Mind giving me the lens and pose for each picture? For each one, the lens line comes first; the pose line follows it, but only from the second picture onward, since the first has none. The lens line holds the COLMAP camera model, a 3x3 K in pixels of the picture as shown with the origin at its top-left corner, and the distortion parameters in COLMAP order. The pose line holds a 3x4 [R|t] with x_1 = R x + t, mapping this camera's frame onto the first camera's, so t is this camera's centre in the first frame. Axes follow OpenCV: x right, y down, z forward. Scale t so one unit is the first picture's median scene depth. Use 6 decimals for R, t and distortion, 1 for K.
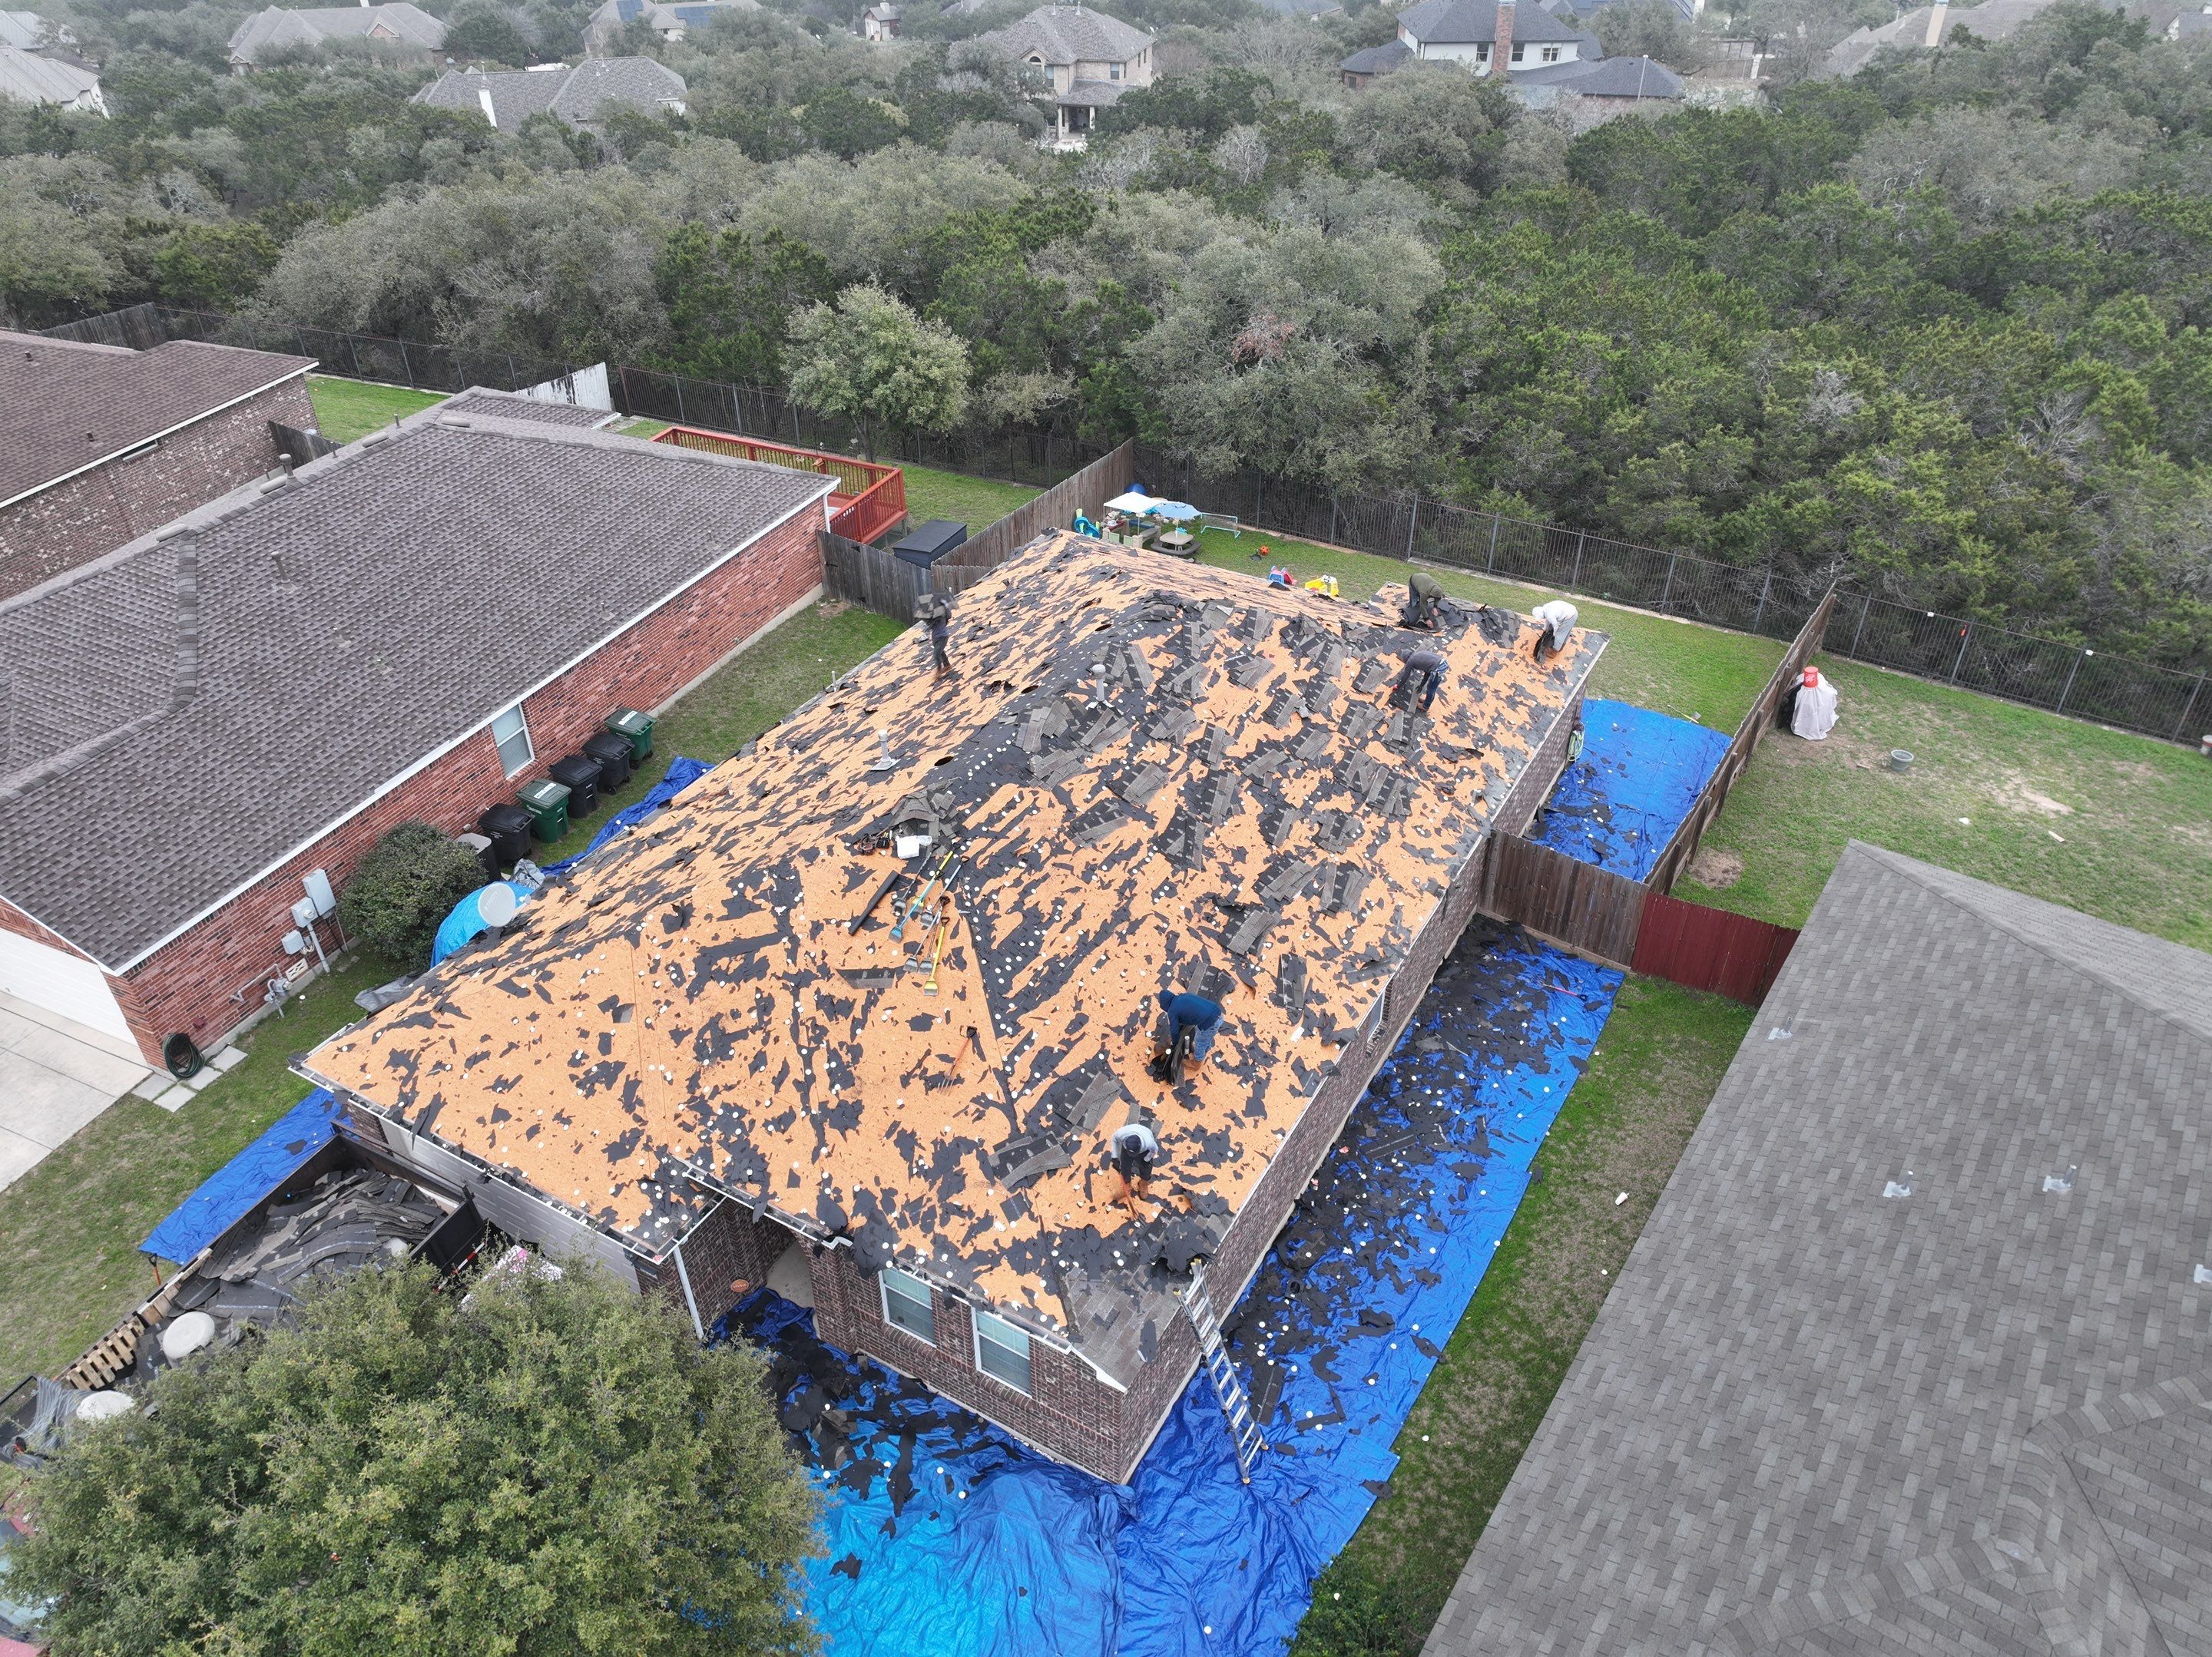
lens RADIAL K [[1556.9, 0, 1108.4], [0, 1556.9, 824.8], [0, 0, 1]] dist [-0.000261, 0.018313]
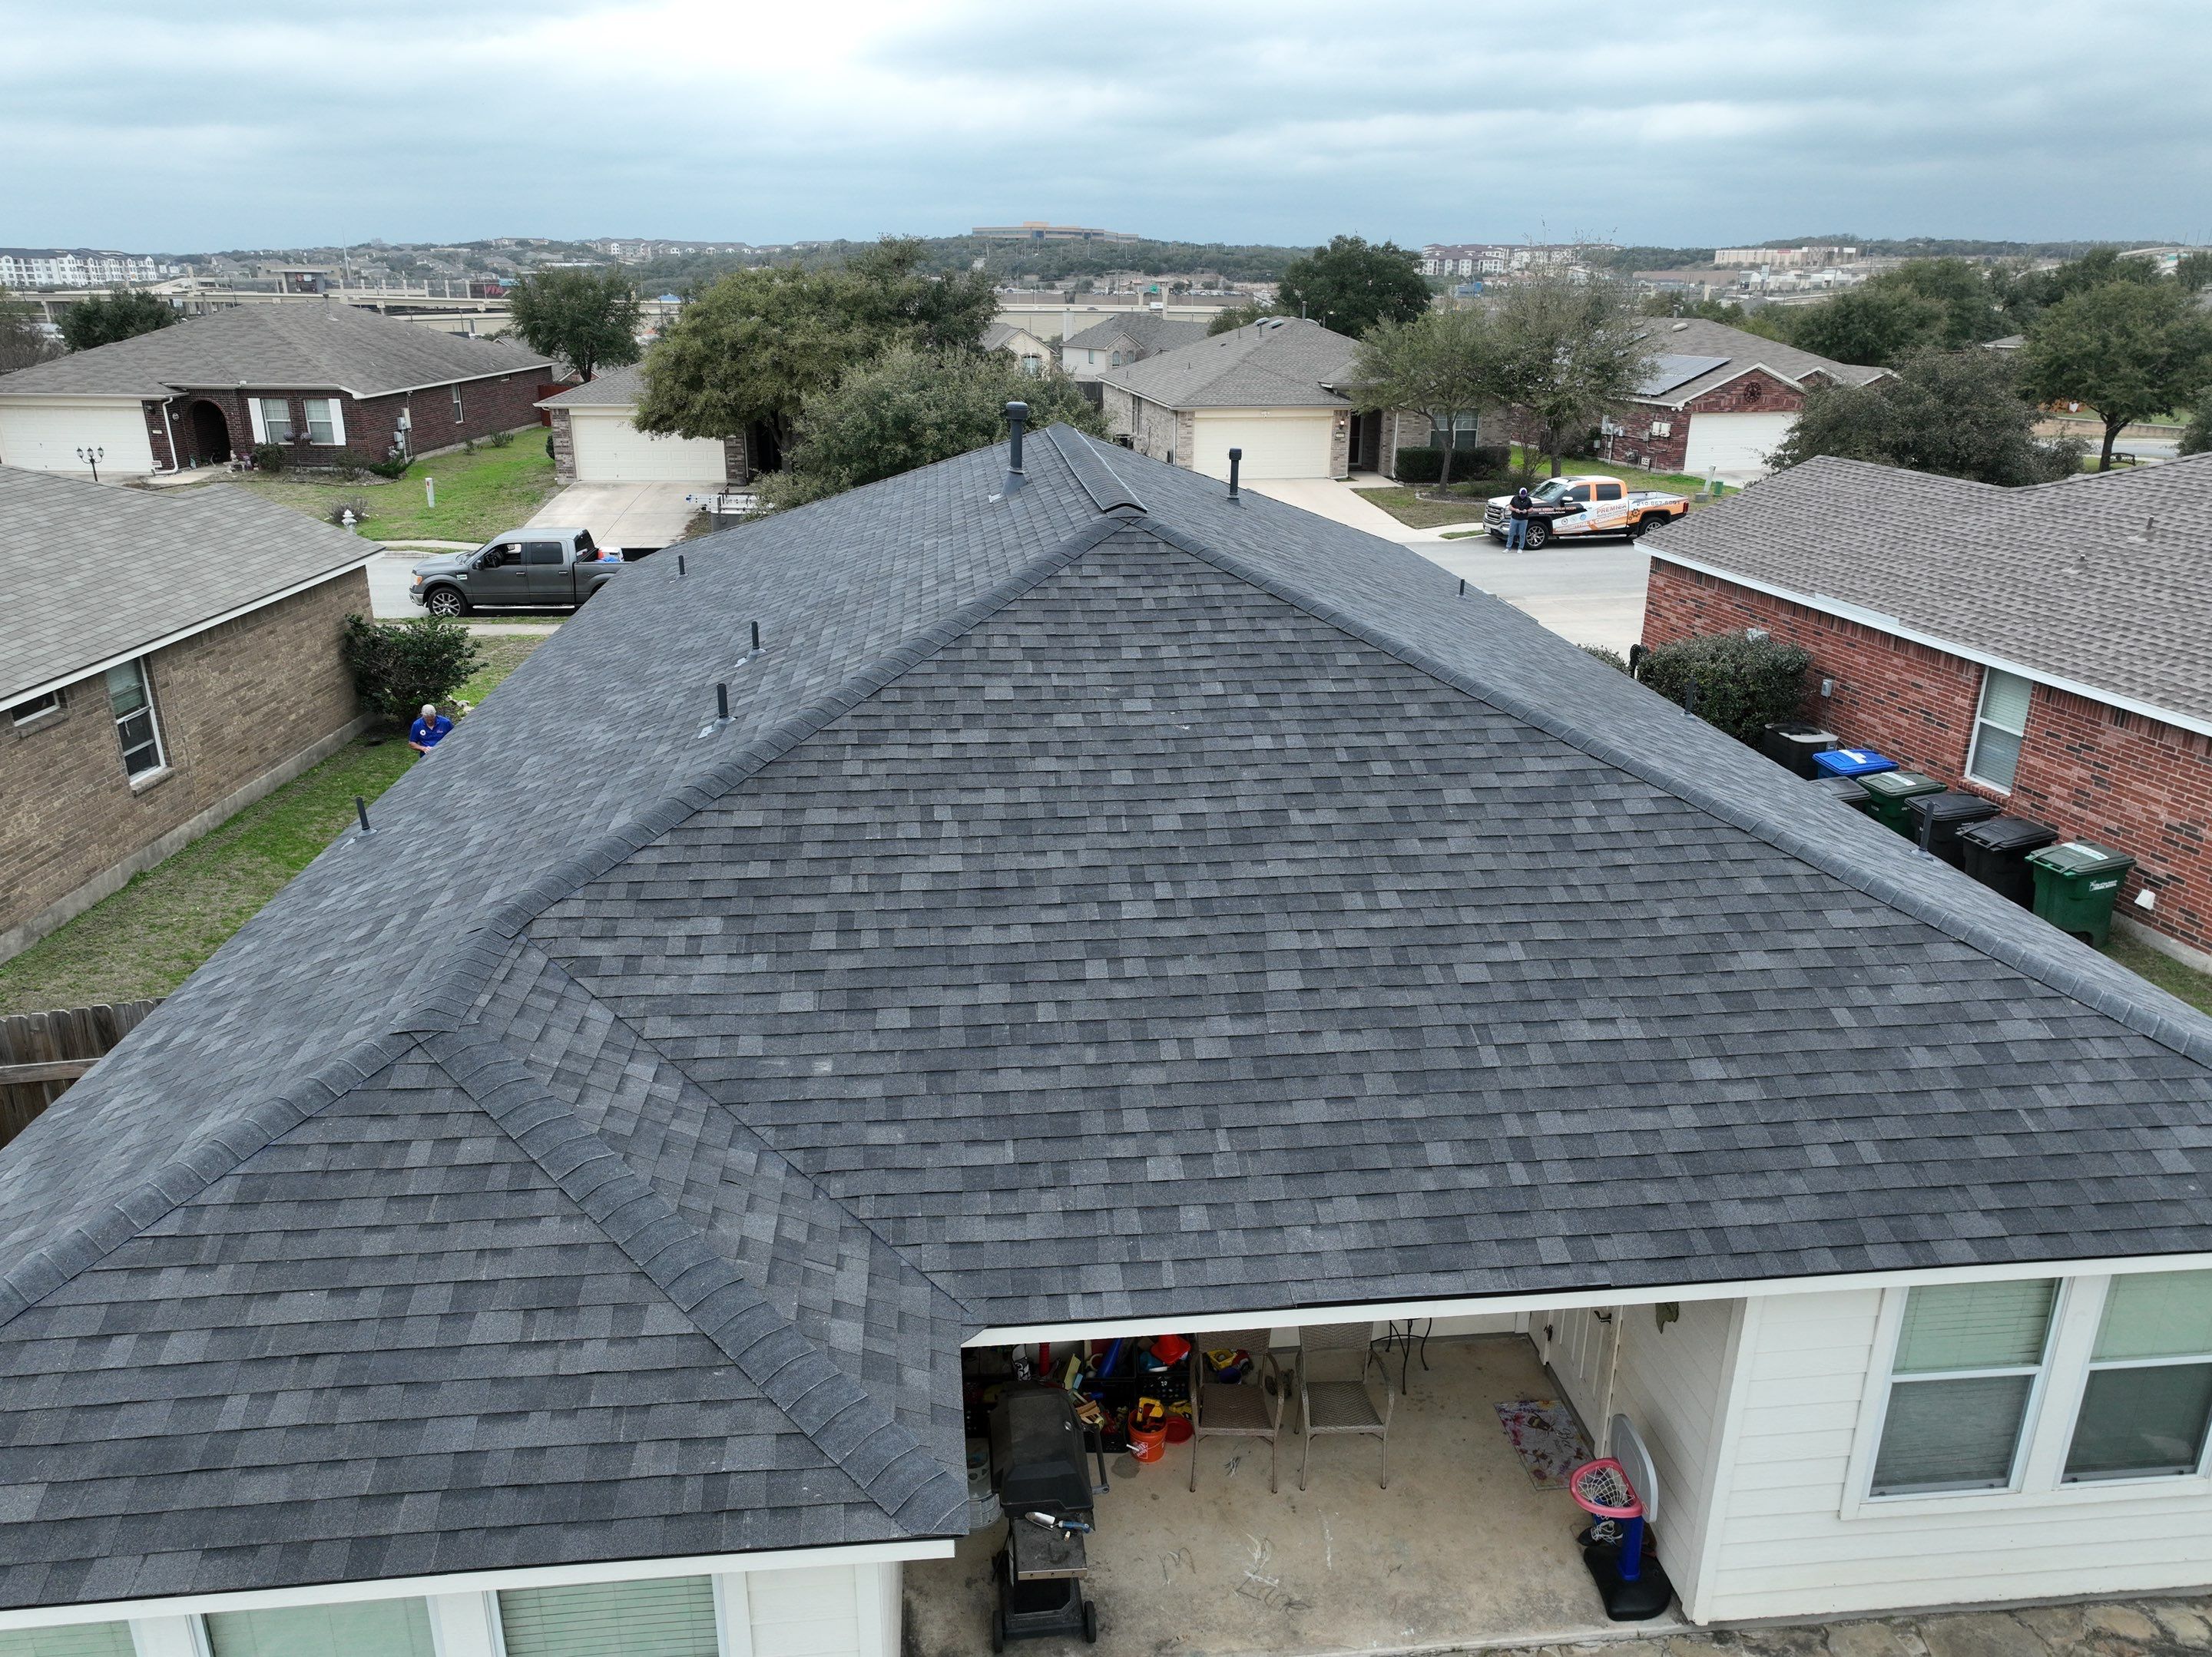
lens RADIAL K [[1556.9, 0, 1105.9], [0, 1556.9, 829.7], [0, 0, 1]] dist [-0.000261, 0.018313]
pose [[-0.810425, 0.194327, -0.552674, 0.322773], [-0.347651, 0.599798, 0.720681, -0.433201], [0.471541, 0.776195, -0.418533, 1.349479]]
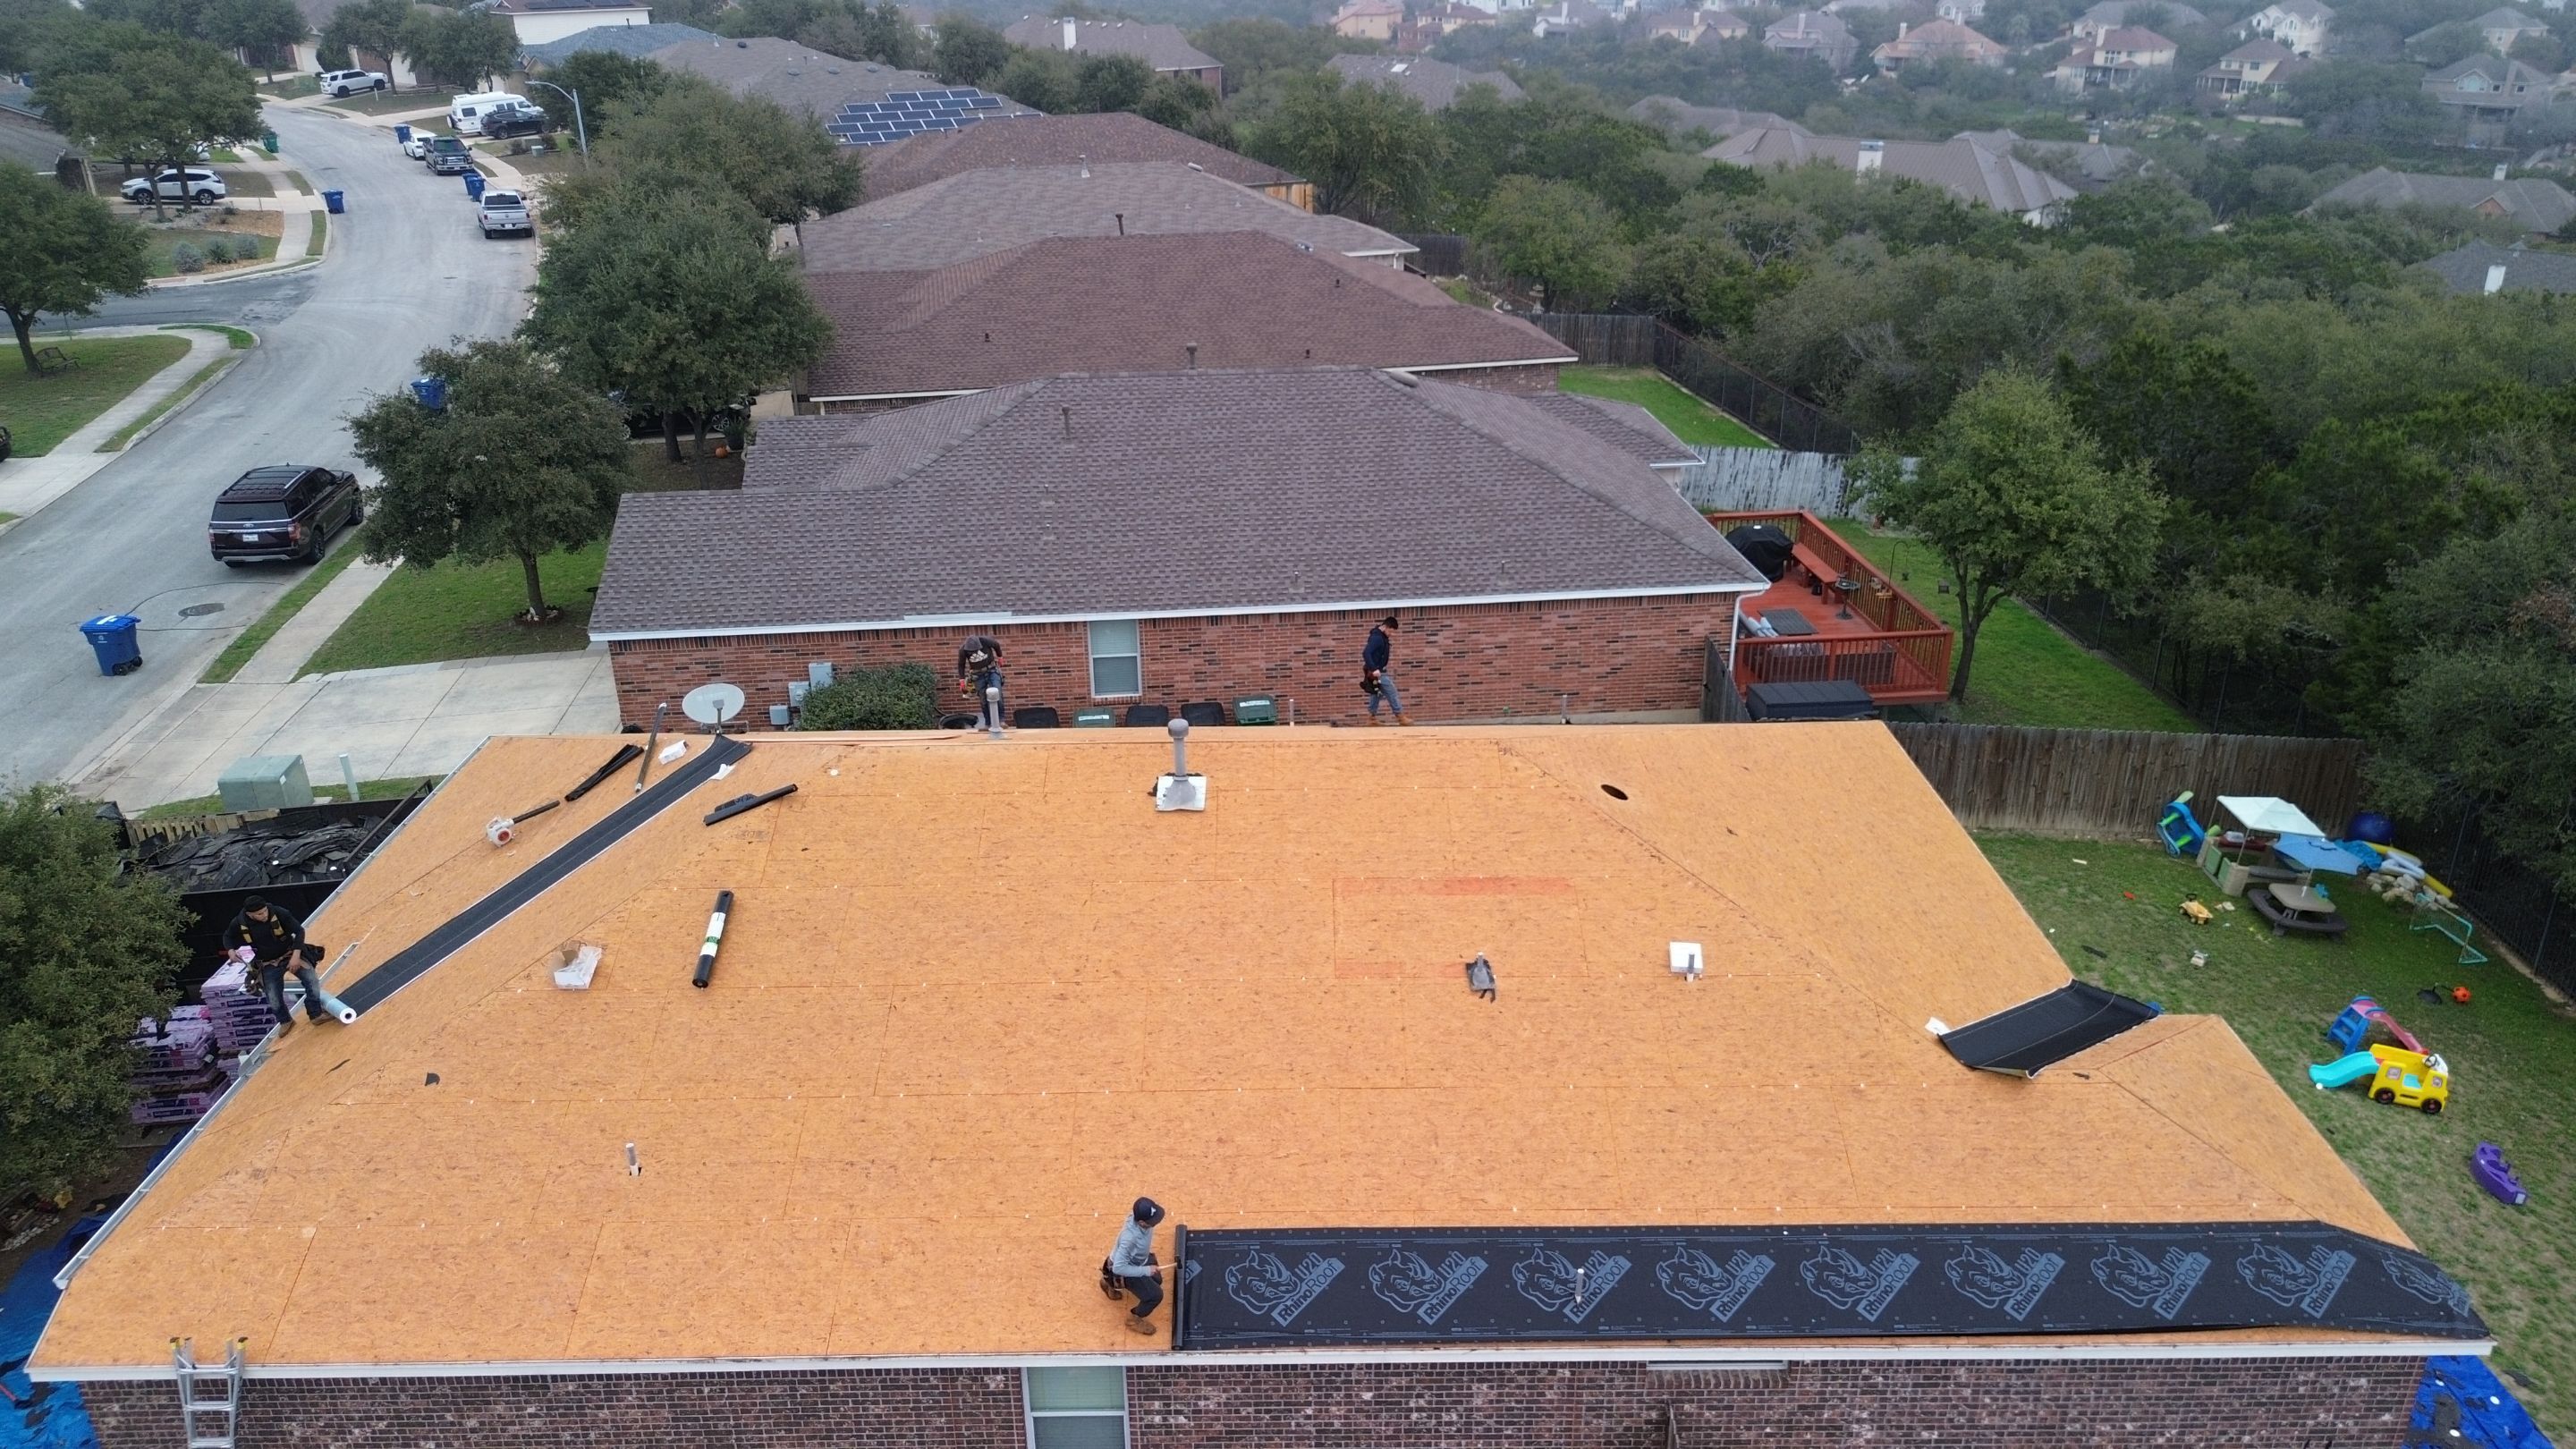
lens RADIAL K [[1820.1, 0, 1296.7], [0, 1820.1, 713.4], [0, 0, 1]] dist [0.067833, -0.067100]
pose [[0.505485, 0.344134, -0.791237, 0.605434], [-0.499672, 0.864356, 0.056718, -0.166644], [0.703429, 0.366689, 0.608873, 0.540762]]
